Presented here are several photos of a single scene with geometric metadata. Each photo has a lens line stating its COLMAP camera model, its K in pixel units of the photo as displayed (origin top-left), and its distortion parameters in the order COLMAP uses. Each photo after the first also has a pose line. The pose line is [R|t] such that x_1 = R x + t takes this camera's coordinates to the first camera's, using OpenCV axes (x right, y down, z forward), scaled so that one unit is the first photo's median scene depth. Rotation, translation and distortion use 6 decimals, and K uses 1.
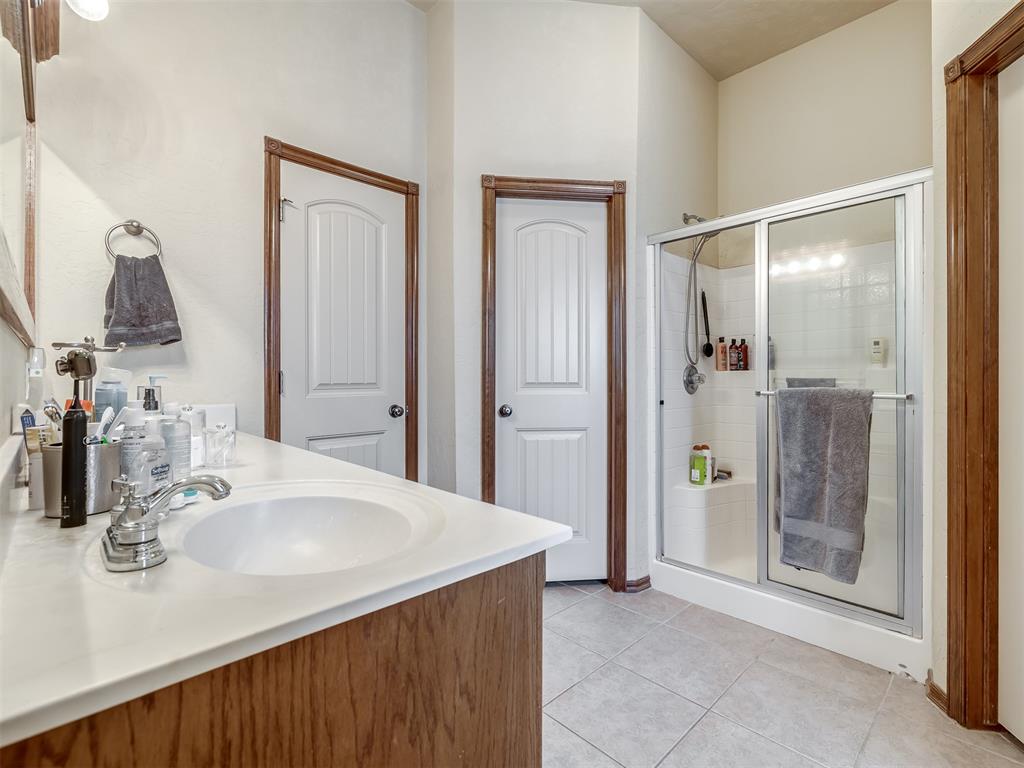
lens RADIAL K [[486.0, 0, 513.9], [0, 486.0, 379.0], [0, 0, 1]] dist [-0.003557, 0.000822]
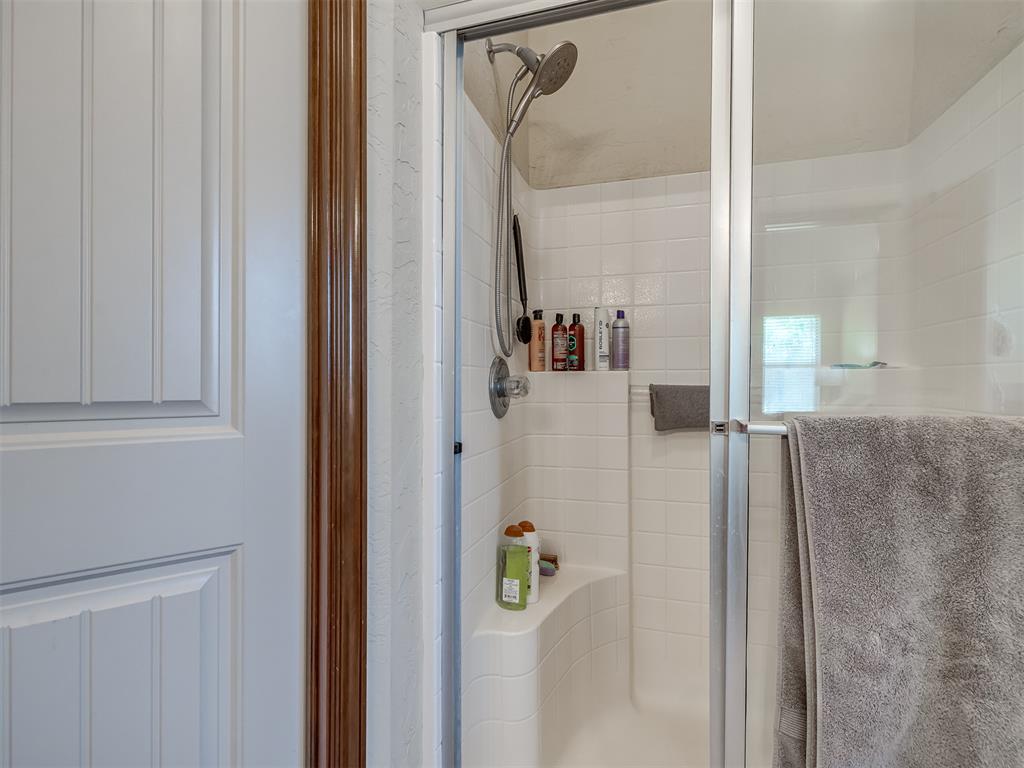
lens RADIAL K [[486.0, 0, 513.5], [0, 486.0, 381.3], [0, 0, 1]] dist [-0.003557, 0.000822]
pose [[0.855741, 0.005307, 0.517377, 0.128452], [-0.004116, 0.999986, -0.003448, -0.003592], [-0.517388, 0.000821, 0.855751, 0.585394]]
